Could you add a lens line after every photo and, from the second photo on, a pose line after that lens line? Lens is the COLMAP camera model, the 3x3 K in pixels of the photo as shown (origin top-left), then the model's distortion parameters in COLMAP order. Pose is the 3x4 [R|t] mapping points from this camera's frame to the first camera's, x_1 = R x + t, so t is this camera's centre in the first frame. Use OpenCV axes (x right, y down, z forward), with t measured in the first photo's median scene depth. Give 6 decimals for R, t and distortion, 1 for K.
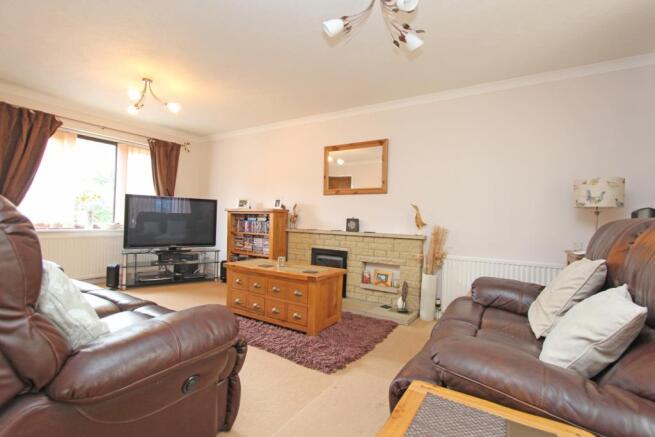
lens RADIAL K [[299.1, 0, 327.9], [0, 299.1, 218.5], [0, 0, 1]] dist [-0.000049, 0.000213]
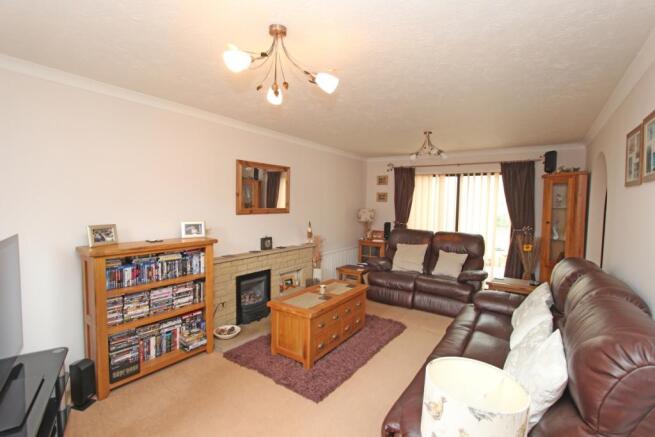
lens RADIAL K [[299.1, 0, 327.5], [0, 299.1, 219.5], [0, 0, 1]] dist [-0.000049, 0.000213]
pose [[0.046699, -0.090195, 0.994829, -0.932166], [-0.030488, 0.995323, 0.091671, -0.162433], [-0.998444, -0.034611, 0.043730, 0.737919]]
